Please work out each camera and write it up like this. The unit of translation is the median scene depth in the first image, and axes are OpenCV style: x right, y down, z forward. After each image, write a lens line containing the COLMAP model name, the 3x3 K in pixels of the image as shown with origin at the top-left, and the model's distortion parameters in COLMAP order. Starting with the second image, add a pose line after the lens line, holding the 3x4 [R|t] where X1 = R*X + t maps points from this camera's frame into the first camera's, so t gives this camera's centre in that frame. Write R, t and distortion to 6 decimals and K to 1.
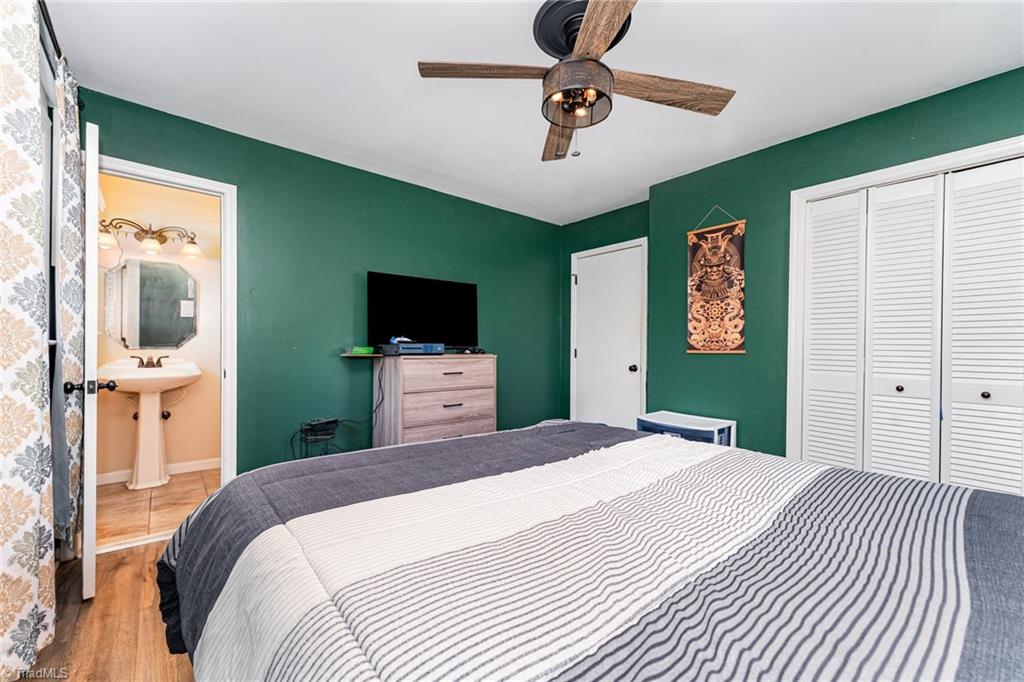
lens RADIAL K [[409.0, 0, 506.0], [0, 409.0, 346.9], [0, 0, 1]] dist [0.000591, -0.000736]
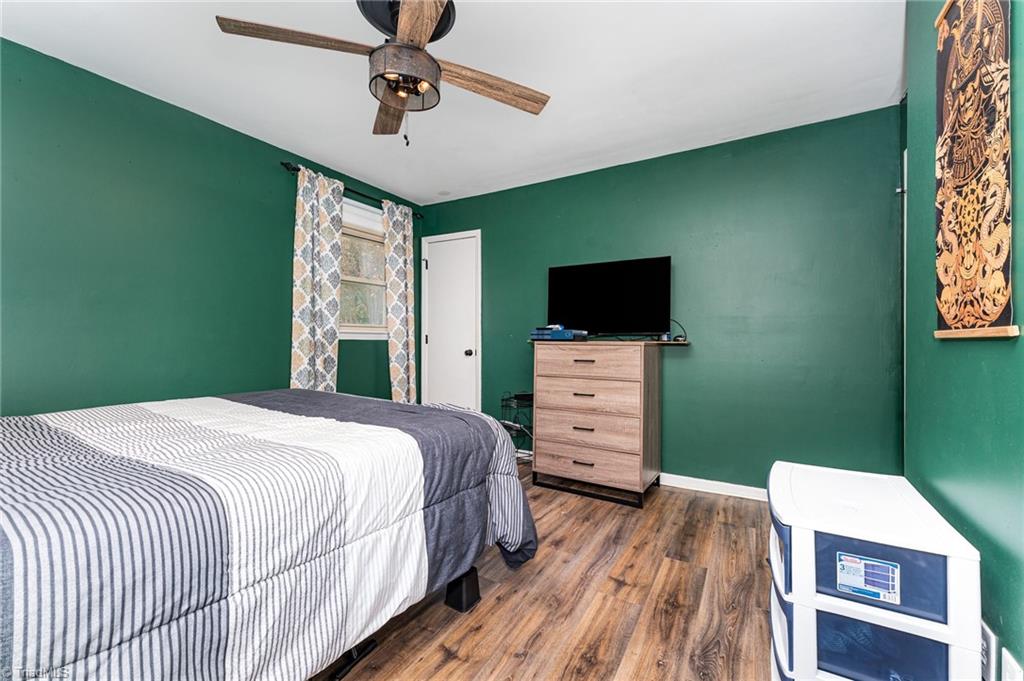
lens RADIAL K [[413.0, 0, 503.8], [0, 413.0, 338.4], [0, 0, 1]] dist [0.000854, -0.000034]
pose [[0.286893, -0.007457, -0.957934, 0.753583], [0.000372, 0.999970, -0.007673, 0.019637], [0.957963, 0.001845, 0.286887, 0.549913]]
